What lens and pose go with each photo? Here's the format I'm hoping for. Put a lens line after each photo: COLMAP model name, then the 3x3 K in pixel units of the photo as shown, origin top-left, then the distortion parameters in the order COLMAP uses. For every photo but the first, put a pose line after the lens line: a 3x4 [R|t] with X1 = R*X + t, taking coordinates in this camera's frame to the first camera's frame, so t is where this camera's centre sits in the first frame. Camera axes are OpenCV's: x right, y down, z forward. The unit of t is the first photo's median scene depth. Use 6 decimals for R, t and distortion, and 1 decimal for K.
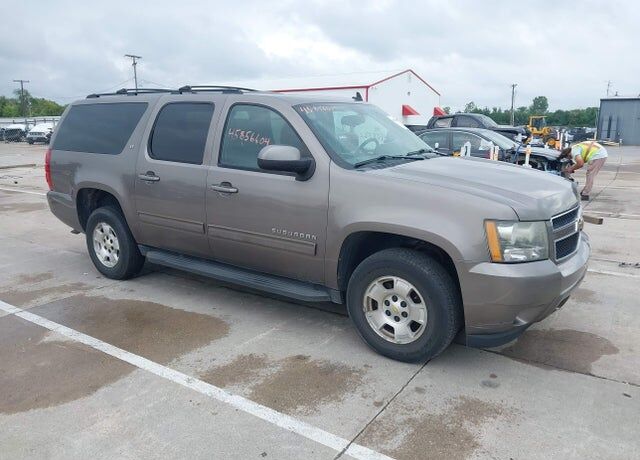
lens RADIAL K [[507.7, 0, 320.0], [0, 507.7, 230.0], [0, 0, 1]] dist [-0.005299, -0.000894]
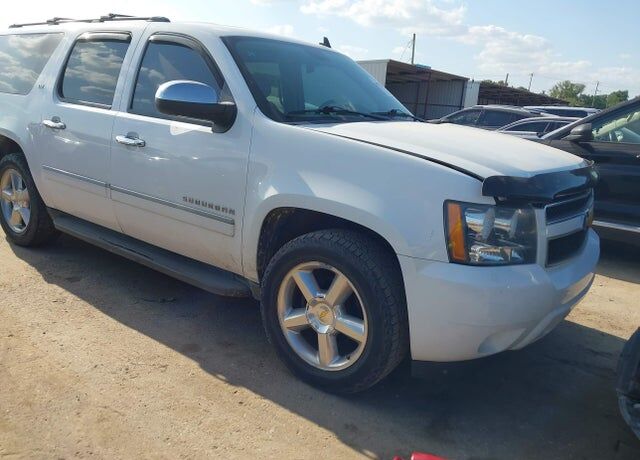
lens RADIAL K [[507.7, 0, 320.0], [0, 507.7, 230.0], [0, 0, 1]] dist [-0.005299, -0.000894]
pose [[0.996486, 0.077917, -0.030739, 0.155125], [-0.077176, 0.996714, 0.024577, 0.014837], [0.032553, -0.022118, 0.999225, 0.270730]]
